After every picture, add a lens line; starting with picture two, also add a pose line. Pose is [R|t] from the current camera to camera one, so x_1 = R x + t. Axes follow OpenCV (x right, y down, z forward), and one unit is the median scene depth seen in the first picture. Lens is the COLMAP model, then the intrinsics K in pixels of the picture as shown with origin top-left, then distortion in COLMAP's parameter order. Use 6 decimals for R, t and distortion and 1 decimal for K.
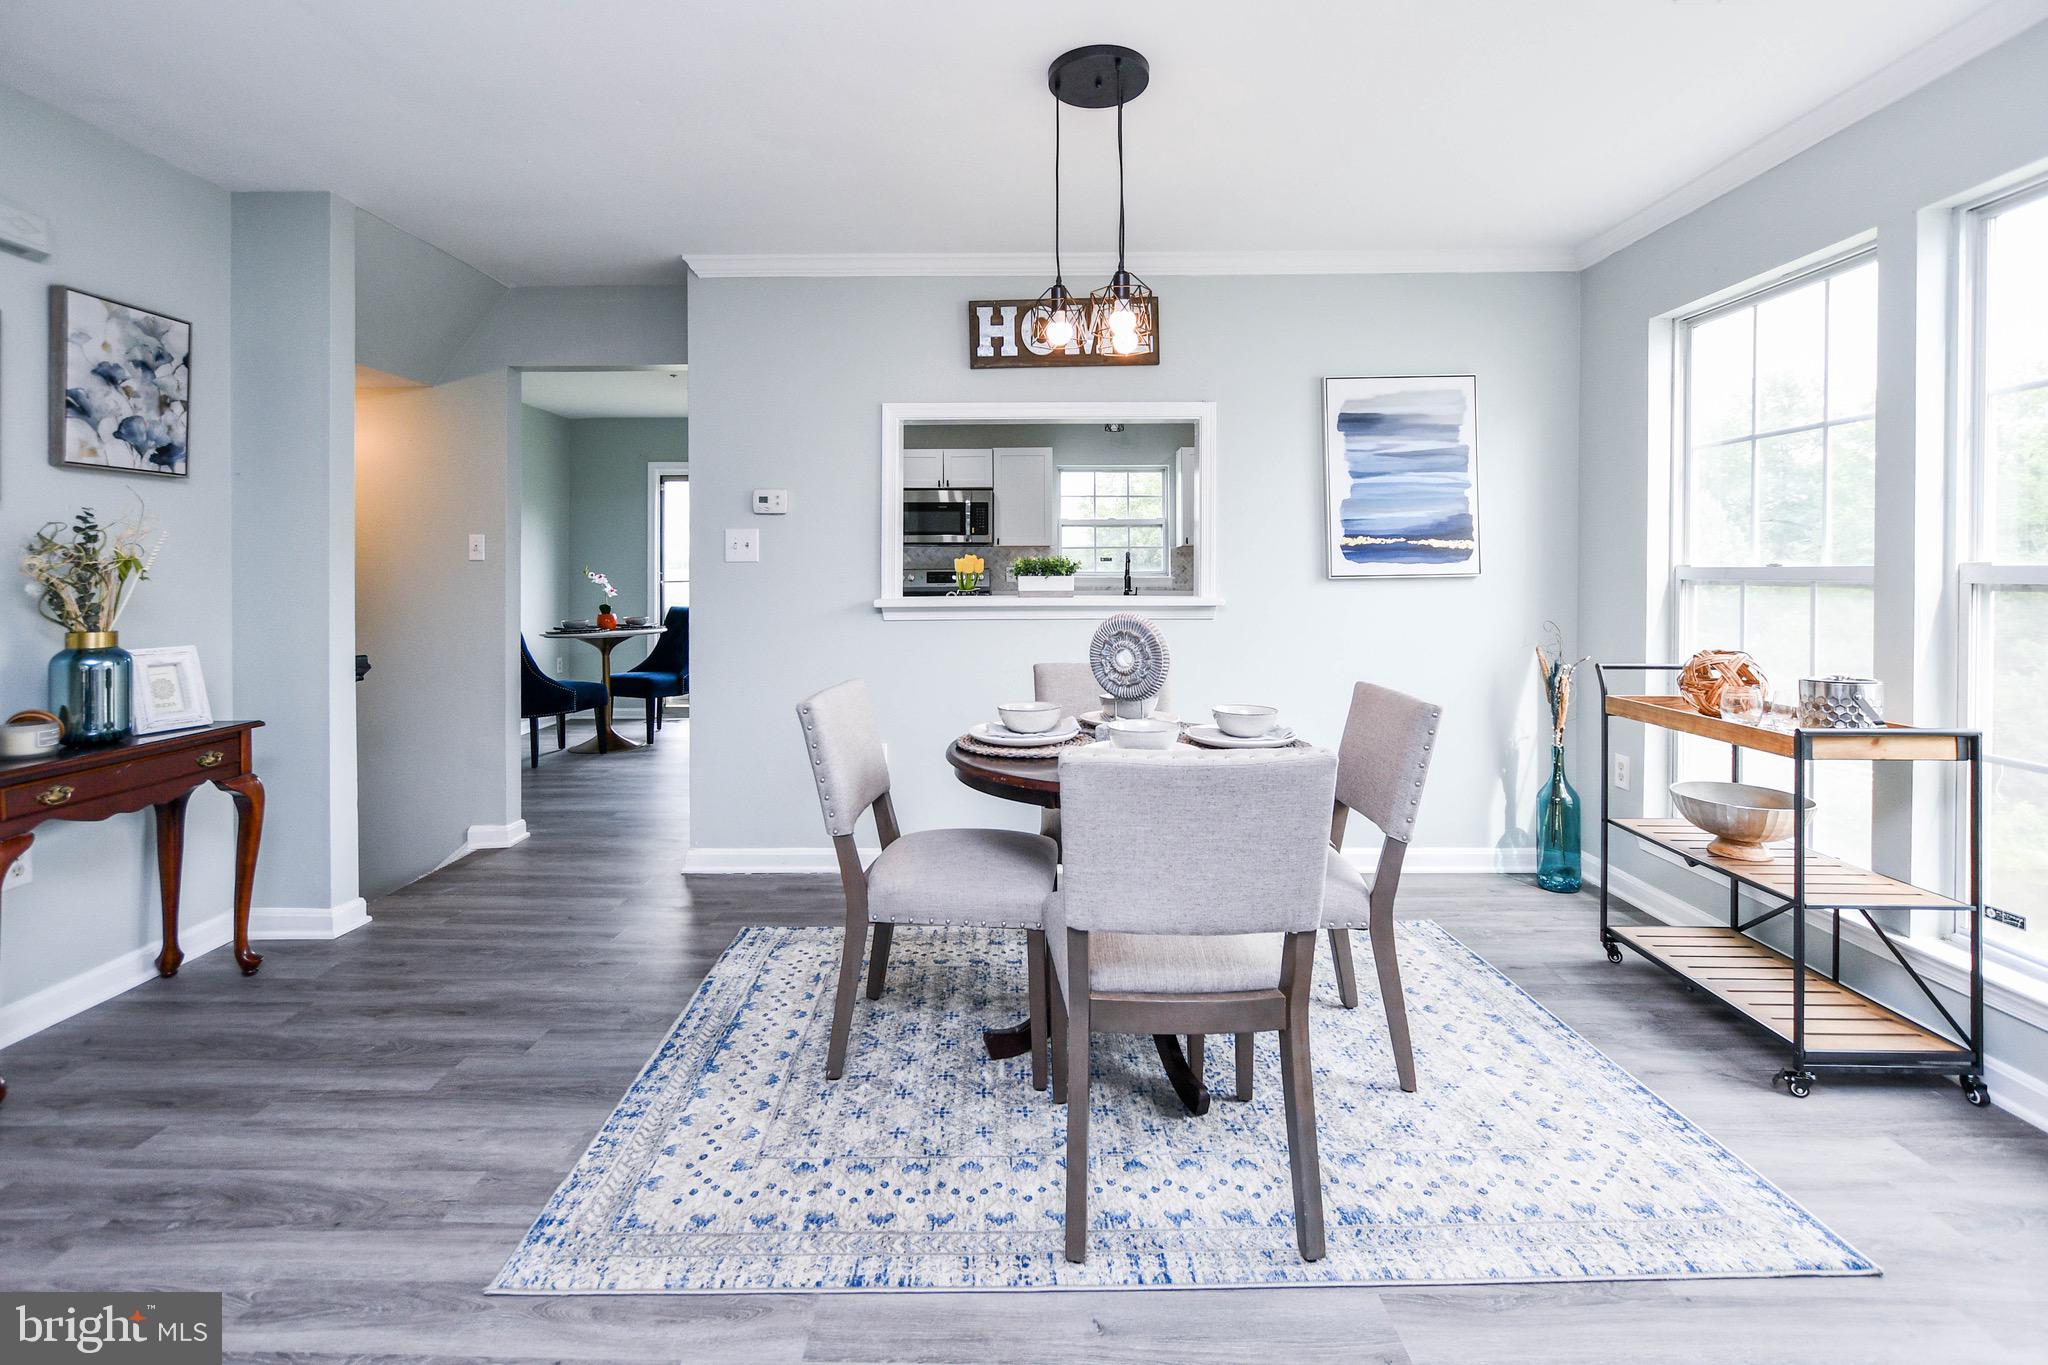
lens RADIAL K [[955.7, 0, 983.0], [0, 955.7, 565.5], [0, 0, 1]] dist [-0.008204, -0.000062]
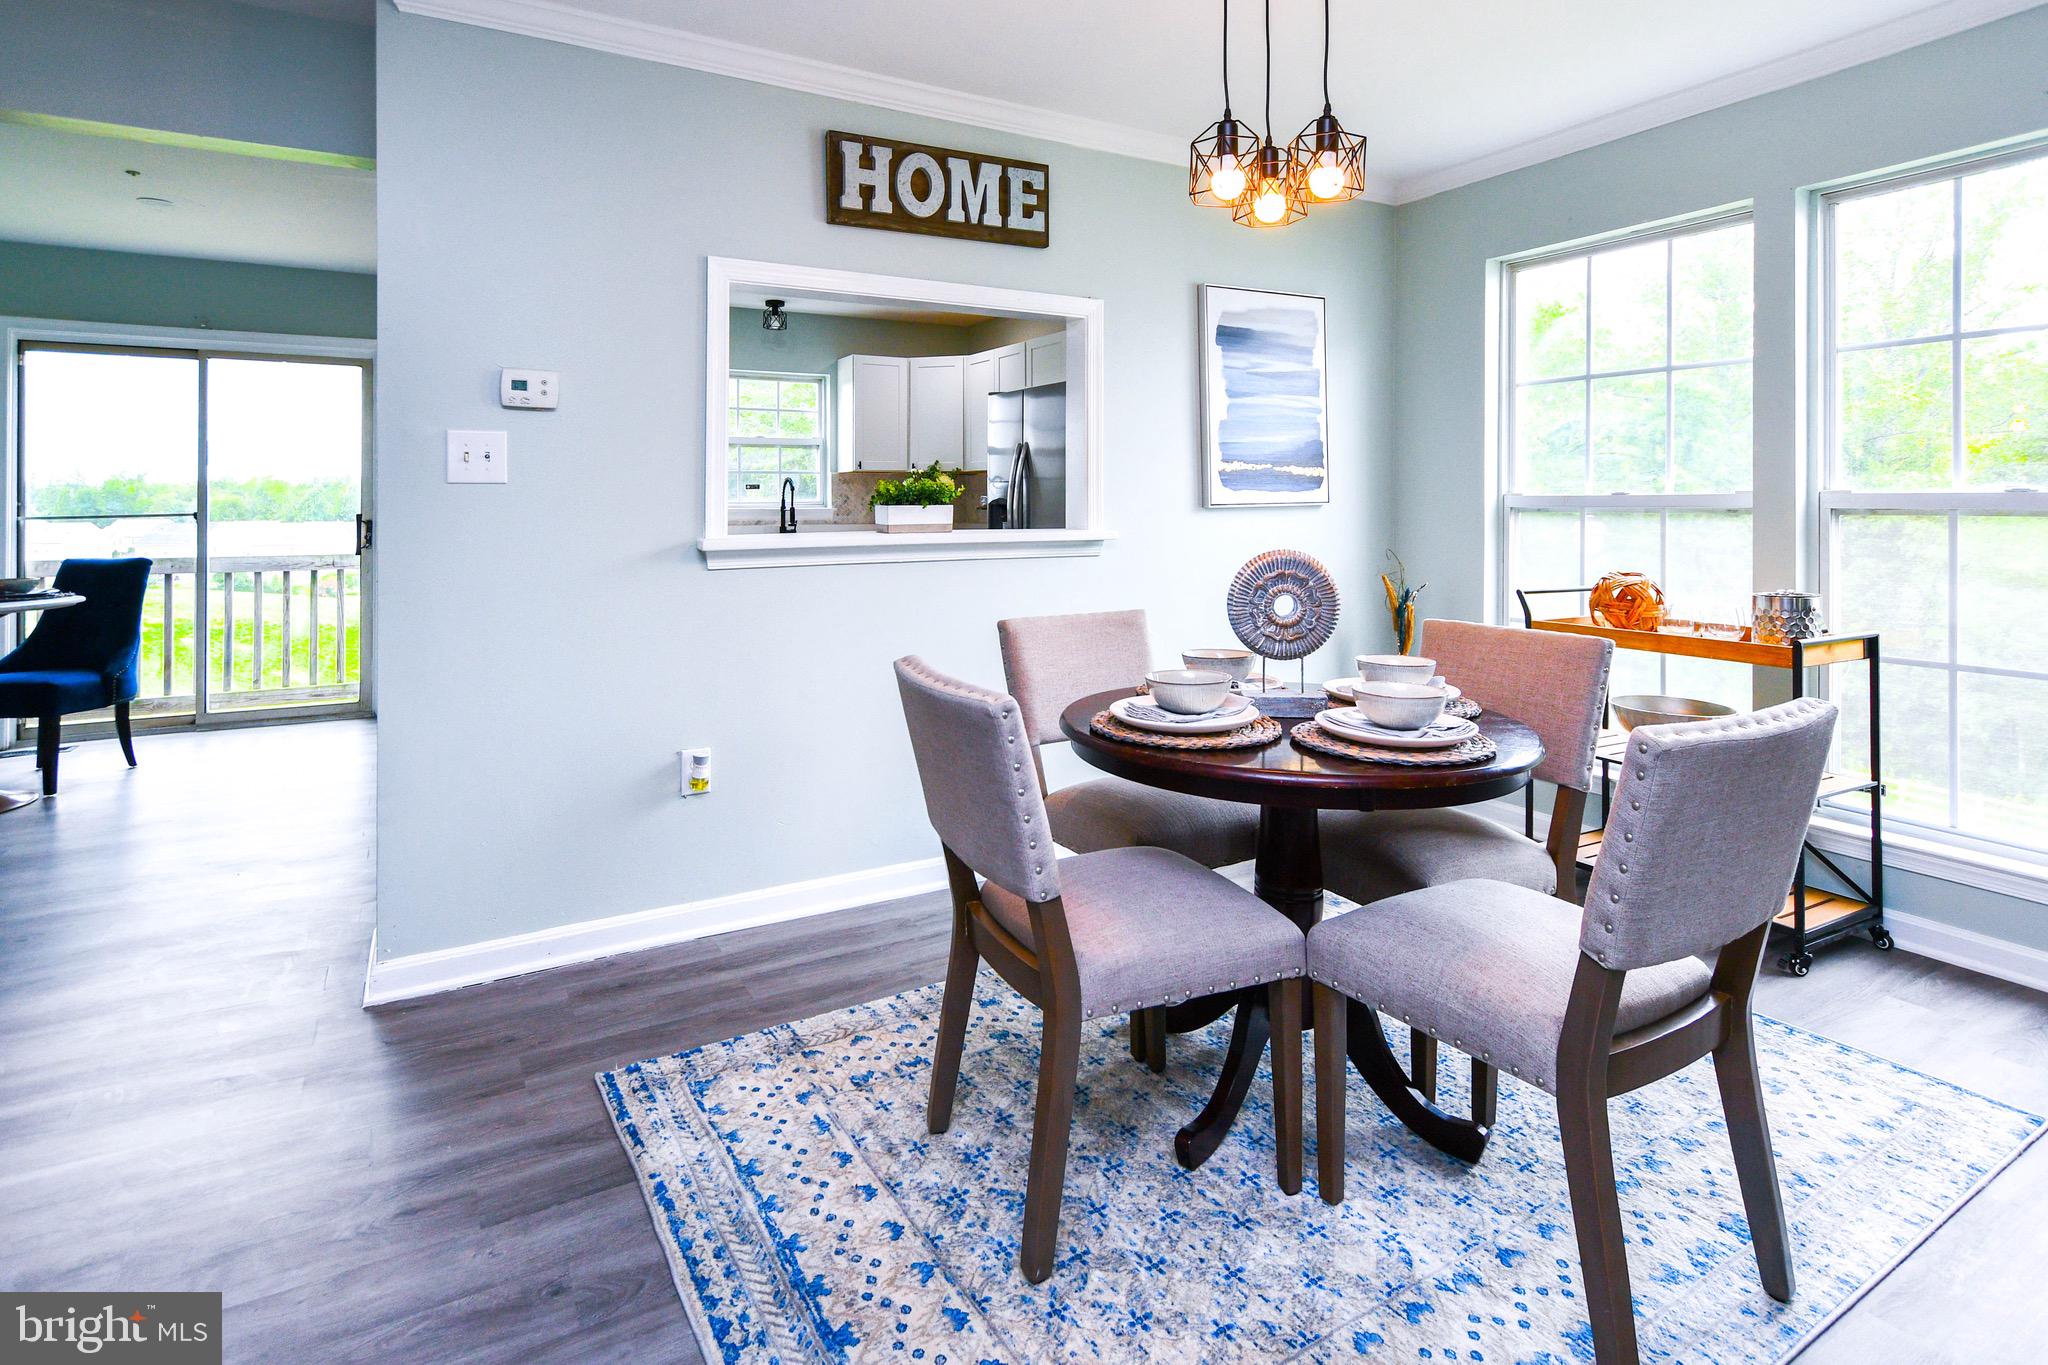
lens RADIAL K [[1076.9, 0, 1018.2], [0, 1076.9, 492.9], [0, 0, 1]] dist [0.000558, 0.000609]
pose [[0.859504, 0.004857, 0.511105, -0.406028], [-0.002934, 0.999985, -0.004570, 0.006482], [-0.511120, 0.002428, 0.859506, 0.282563]]
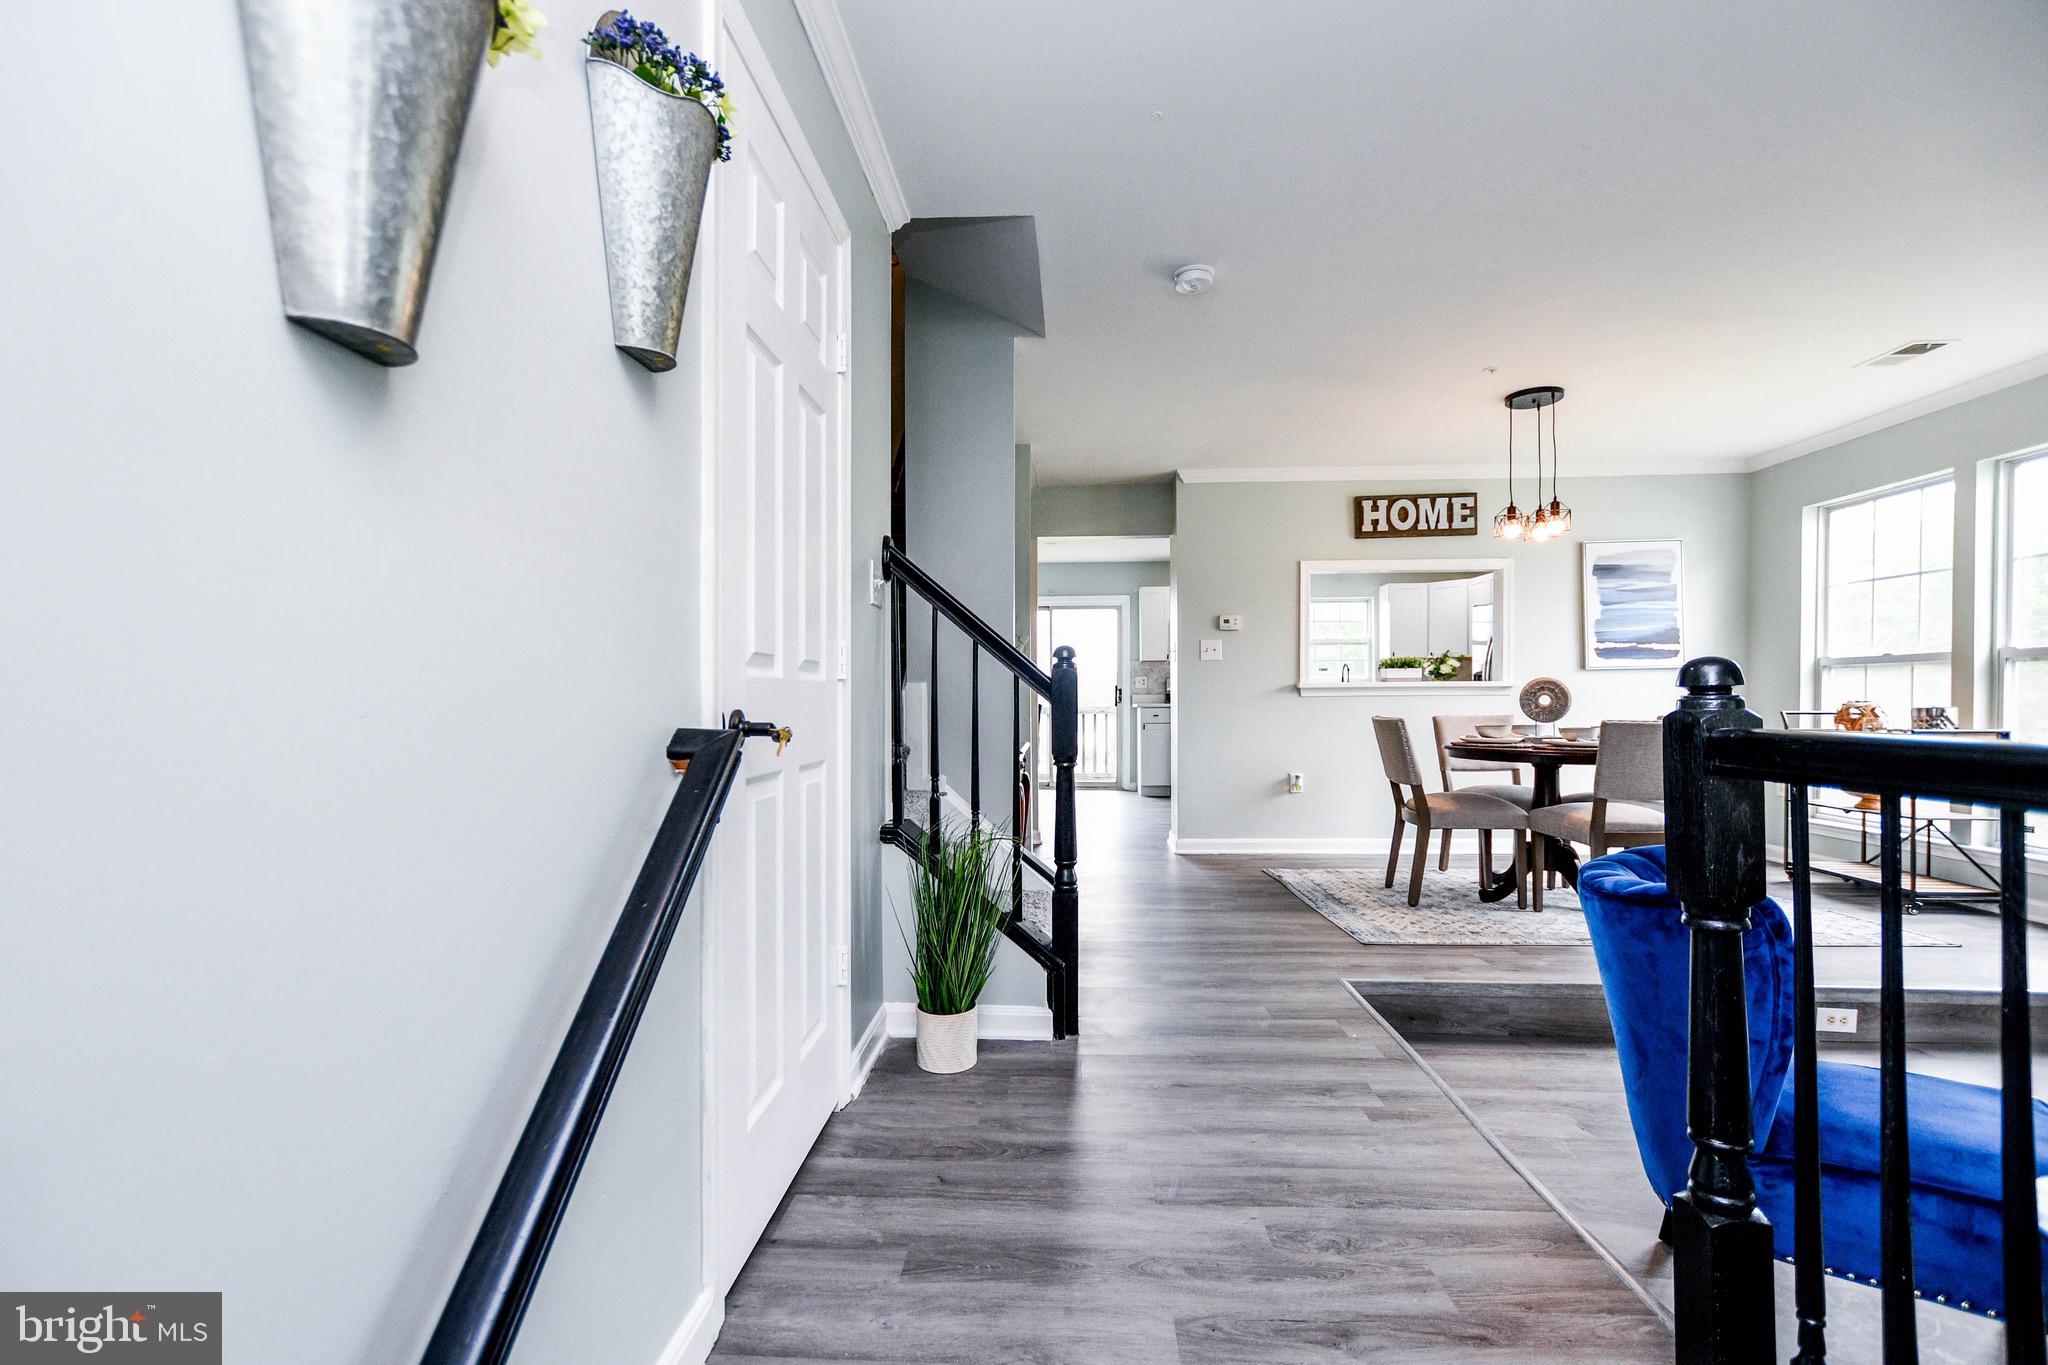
lens RADIAL K [[905.0, 0, 1018.1], [0, 905.0, 695.0], [0, 0, 1]] dist [0.003135, 0.000288]
pose [[0.999436, -0.002572, -0.033470, -0.693531], [0.002721, 0.999987, 0.004417, 0.062113], [0.033458, -0.004506, 0.999430, -0.701742]]
